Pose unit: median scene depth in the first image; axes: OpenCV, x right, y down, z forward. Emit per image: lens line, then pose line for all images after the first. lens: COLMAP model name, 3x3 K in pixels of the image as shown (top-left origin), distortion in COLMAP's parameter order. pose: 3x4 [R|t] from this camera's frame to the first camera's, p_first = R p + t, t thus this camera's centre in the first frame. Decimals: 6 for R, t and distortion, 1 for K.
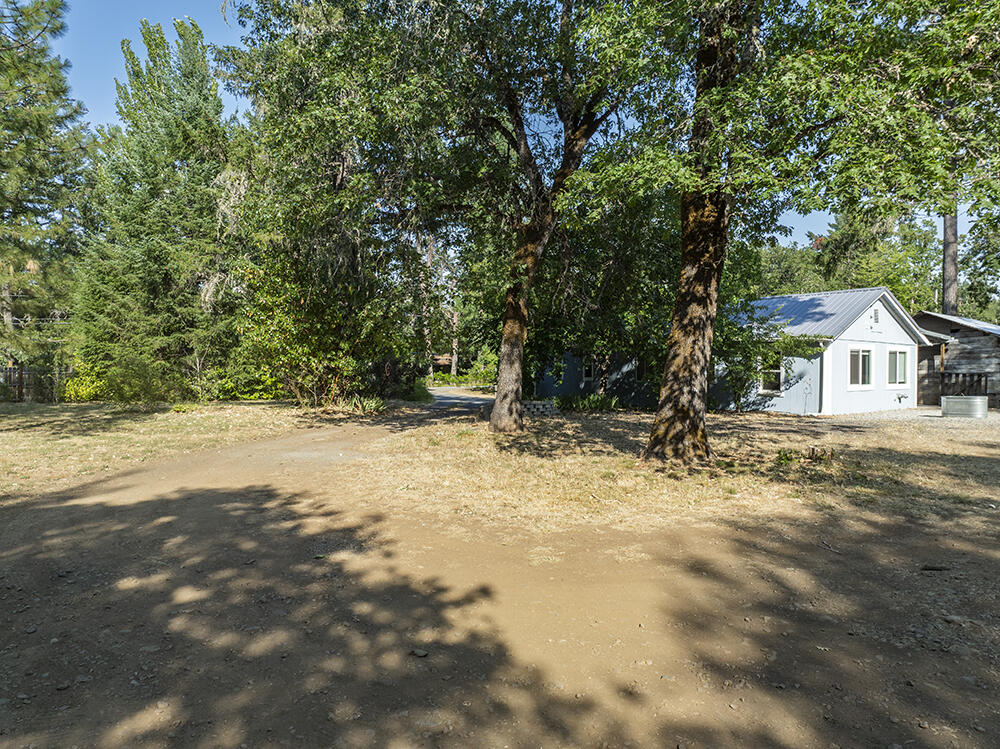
lens RADIAL K [[708.6, 0, 504.5], [0, 708.6, 371.7], [0, 0, 1]] dist [-0.047153, 0.022632]
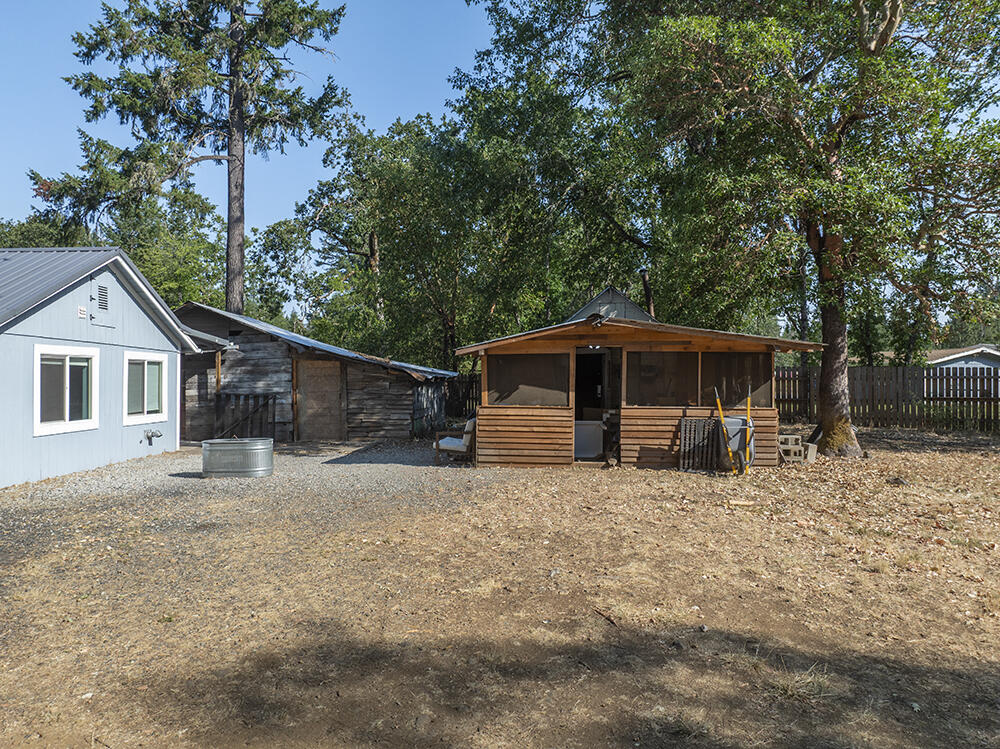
lens RADIAL K [[708.6, 0, 497.5], [0, 708.6, 370.5], [0, 0, 1]] dist [-0.047153, 0.022632]
pose [[0.618847, 0.009330, 0.785456, 0.270171], [0.004732, 0.999867, -0.015605, -0.009807], [-0.785497, 0.013373, 0.618721, 0.379570]]
